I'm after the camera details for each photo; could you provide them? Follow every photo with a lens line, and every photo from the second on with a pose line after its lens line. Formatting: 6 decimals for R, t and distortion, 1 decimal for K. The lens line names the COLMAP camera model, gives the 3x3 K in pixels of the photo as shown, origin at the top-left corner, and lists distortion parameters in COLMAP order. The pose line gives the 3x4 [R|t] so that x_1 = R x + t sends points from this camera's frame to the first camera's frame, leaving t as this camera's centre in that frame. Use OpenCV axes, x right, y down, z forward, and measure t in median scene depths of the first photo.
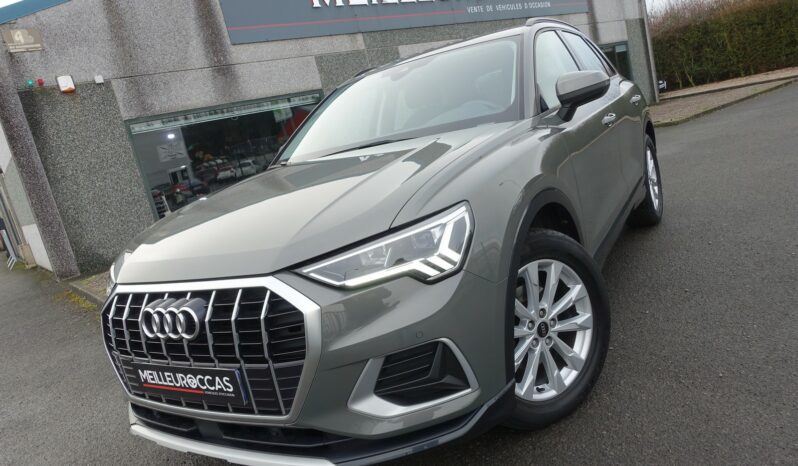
lens RADIAL K [[540.6, 0, 399.0], [0, 540.6, 233.0], [0, 0, 1]] dist [-0.010489, -0.001088]
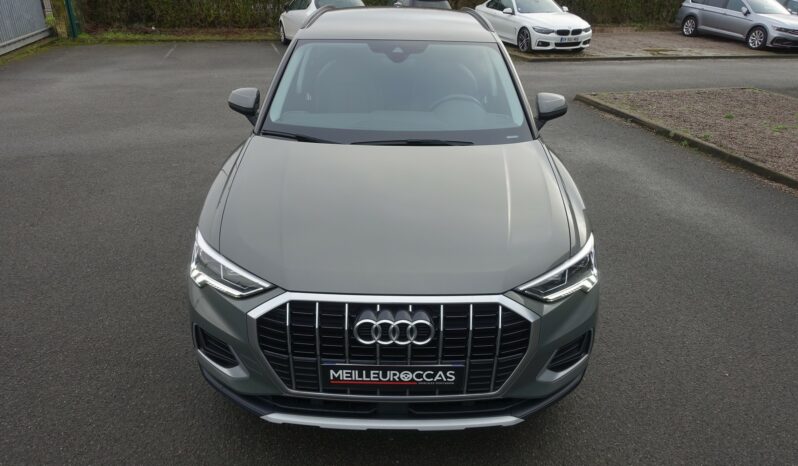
lens RADIAL K [[540.6, 0, 399.0], [0, 540.6, 233.0], [0, 0, 1]] dist [-0.010489, -0.001088]
pose [[0.830560, -0.019507, 0.556588, -1.099090], [-0.104355, 0.976235, 0.189936, -0.270471], [-0.547066, -0.215835, 0.808786, 0.113180]]
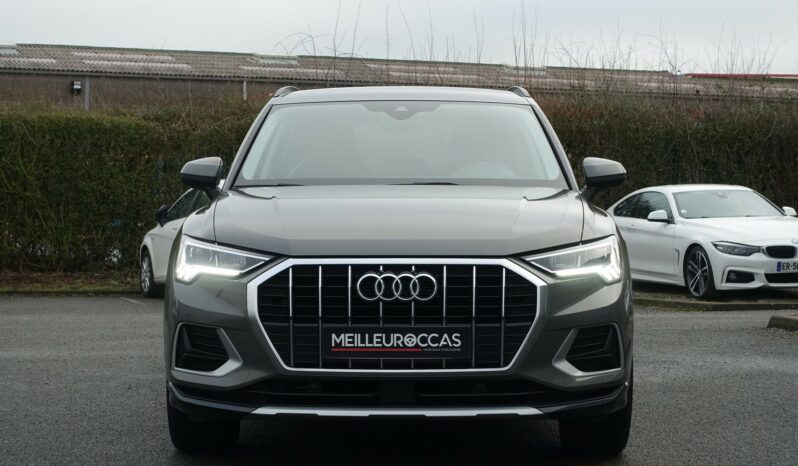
lens RADIAL K [[1660.7, 0, 399.0], [0, 1660.7, 233.0], [0, 0, 1]] dist [-0.158796, 0.090426]
pose [[0.839890, 0.203476, 0.503172, -2.328534], [-0.090445, 0.966575, -0.239900, 0.943863], [-0.535168, 0.155980, 0.830220, -2.052642]]
